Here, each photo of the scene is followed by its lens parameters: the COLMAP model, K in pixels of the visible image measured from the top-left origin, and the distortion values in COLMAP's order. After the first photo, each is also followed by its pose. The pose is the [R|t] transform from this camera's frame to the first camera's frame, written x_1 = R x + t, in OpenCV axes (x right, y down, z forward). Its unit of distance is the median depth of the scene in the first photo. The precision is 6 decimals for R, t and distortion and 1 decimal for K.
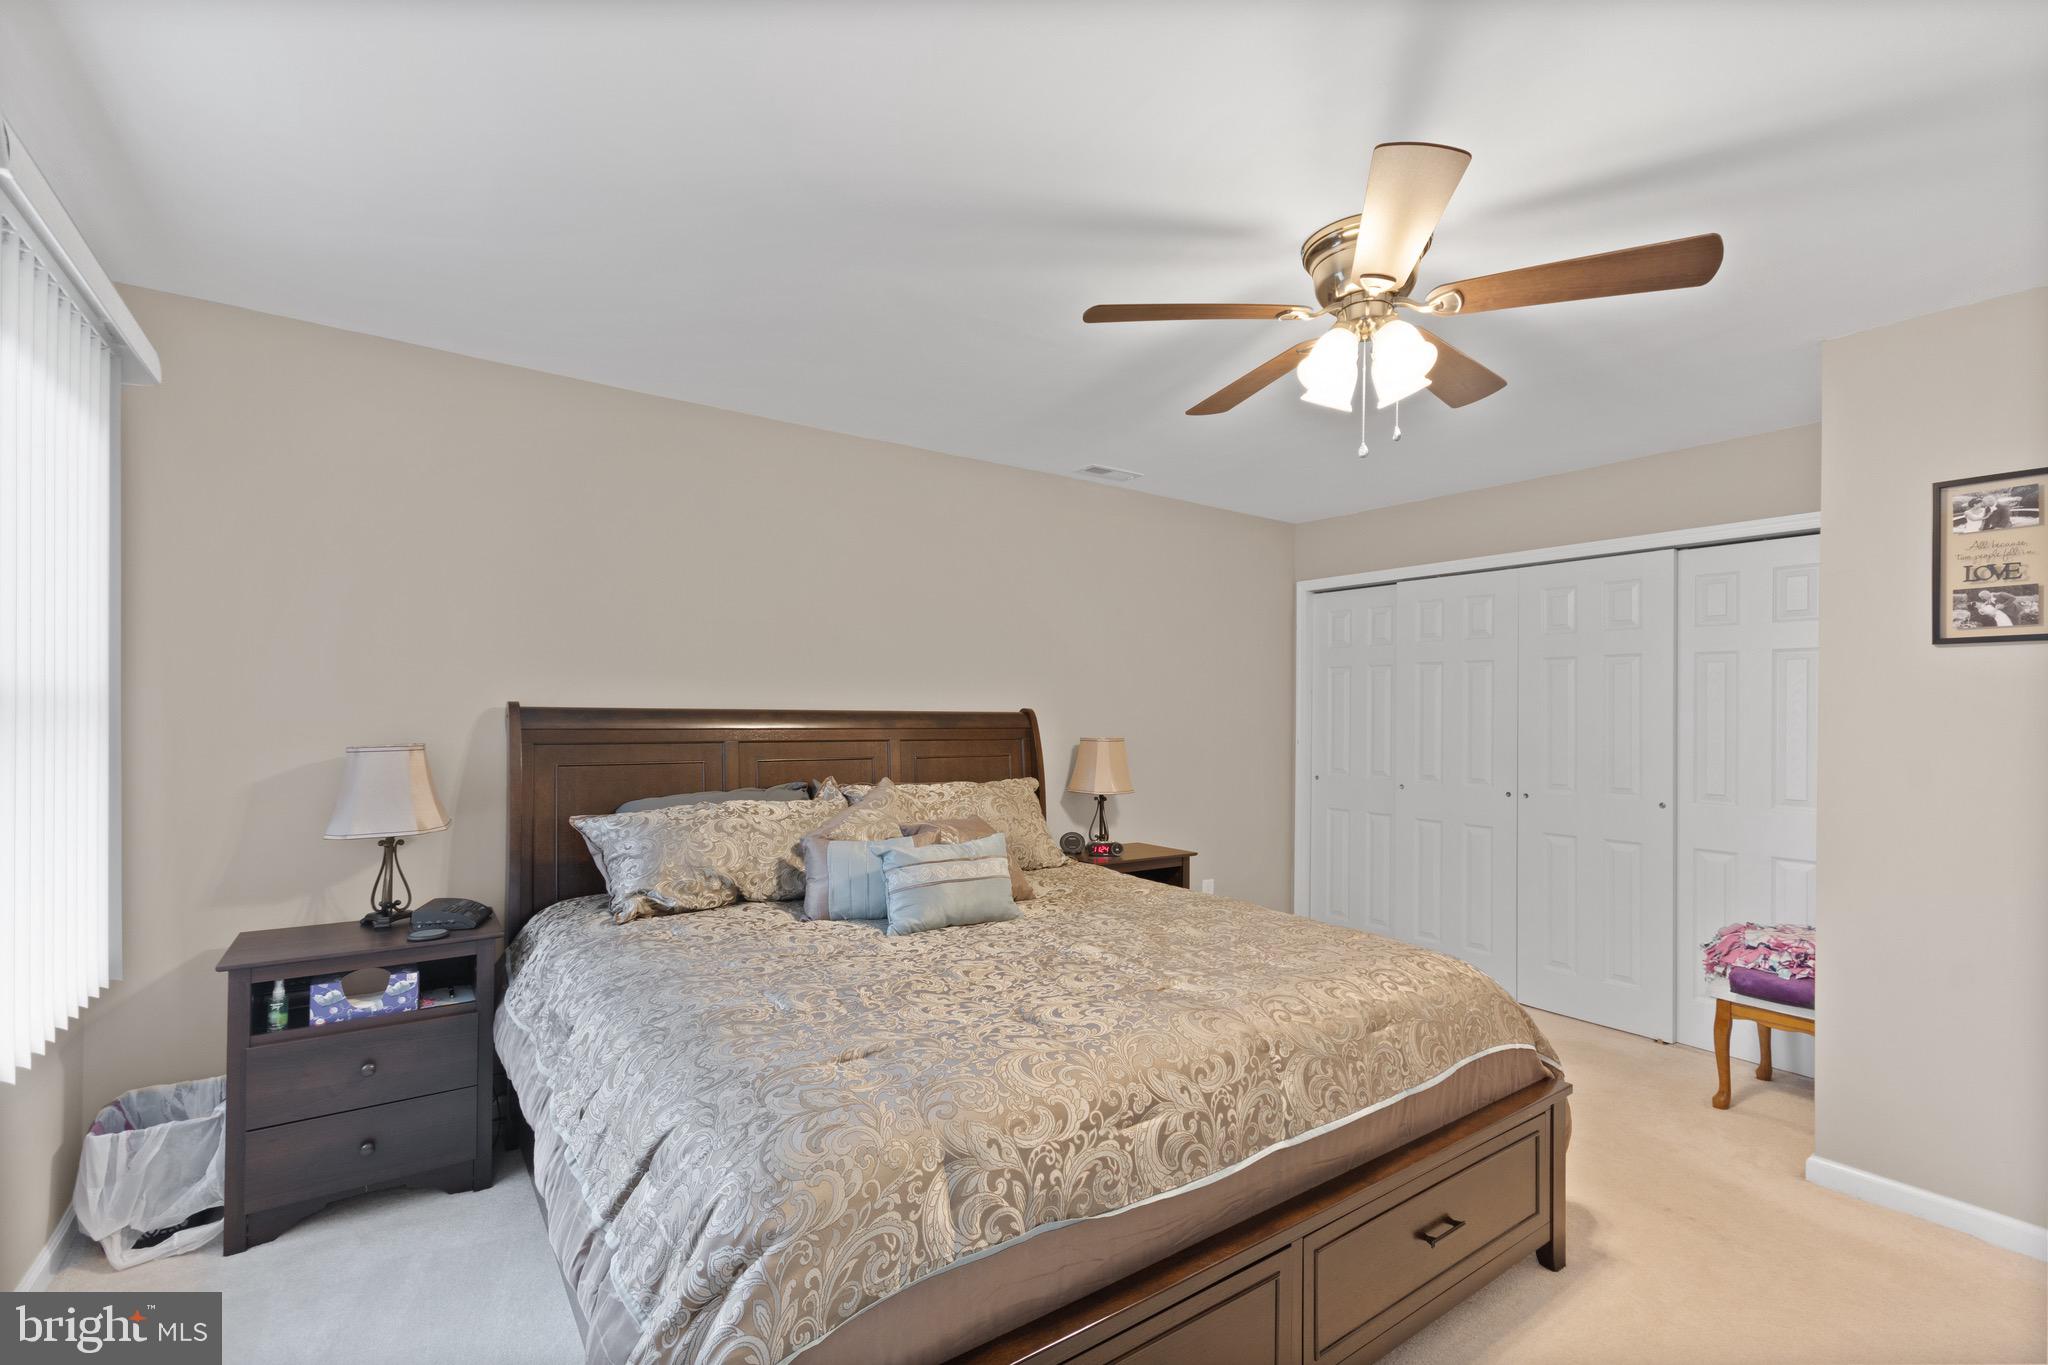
lens RADIAL K [[903.6, 0, 1021.4], [0, 903.6, 710.0], [0, 0, 1]] dist [-0.002058, 0.004526]
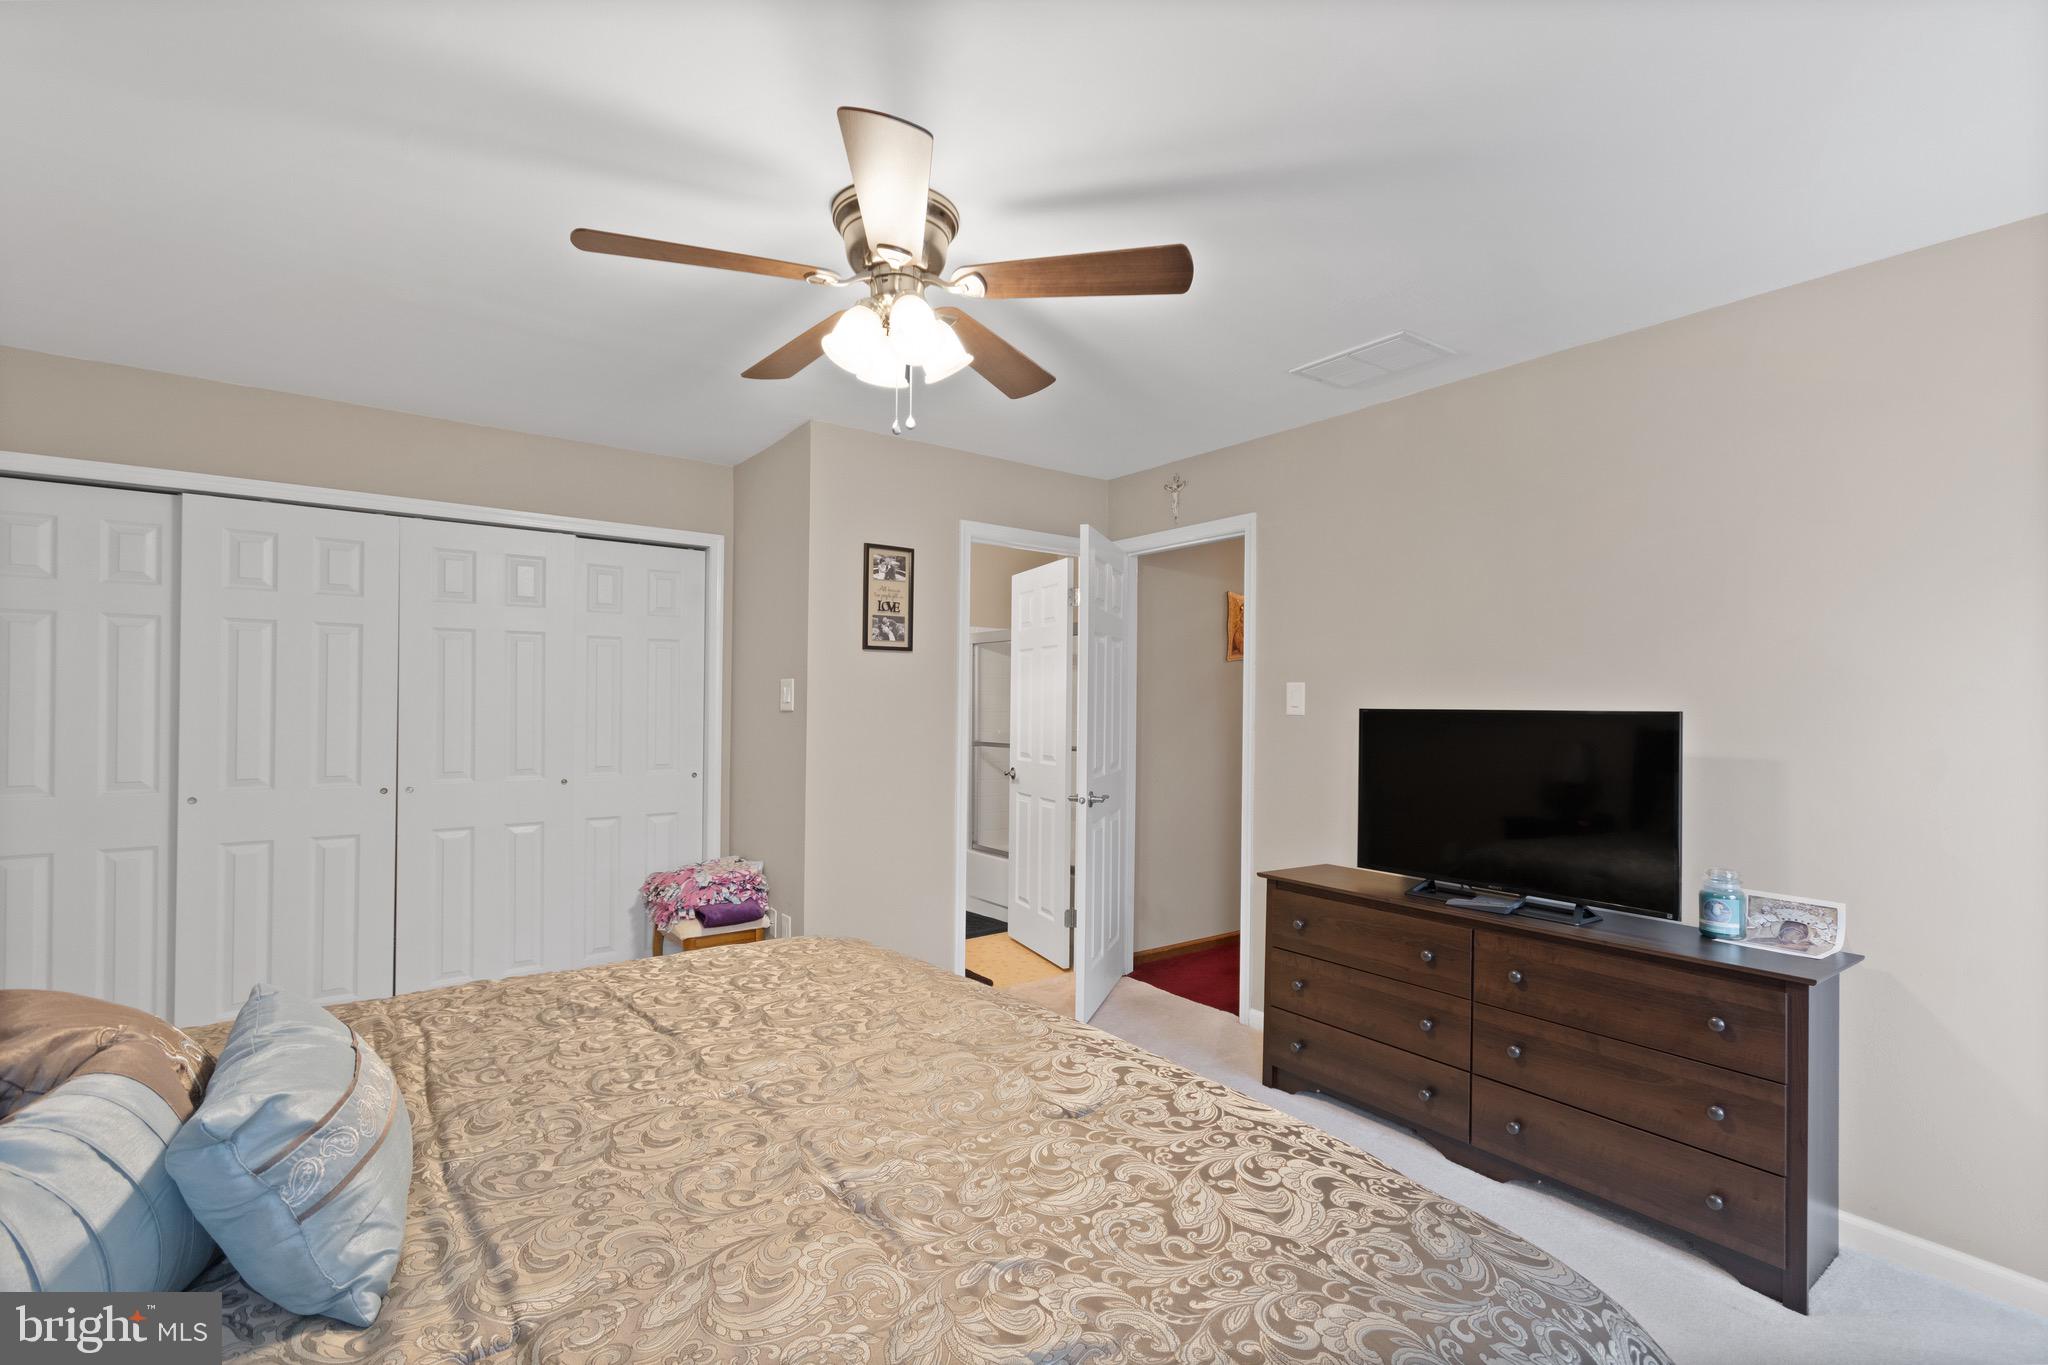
lens RADIAL K [[914.6, 0, 1028.9], [0, 914.6, 681.6], [0, 0, 1]] dist [0.007240, 0.000256]
pose [[-0.004706, 0.010489, 0.999934, -0.539551], [-0.010820, 0.999886, -0.010540, -0.004740], [-0.999930, -0.010869, -0.004592, 0.748857]]
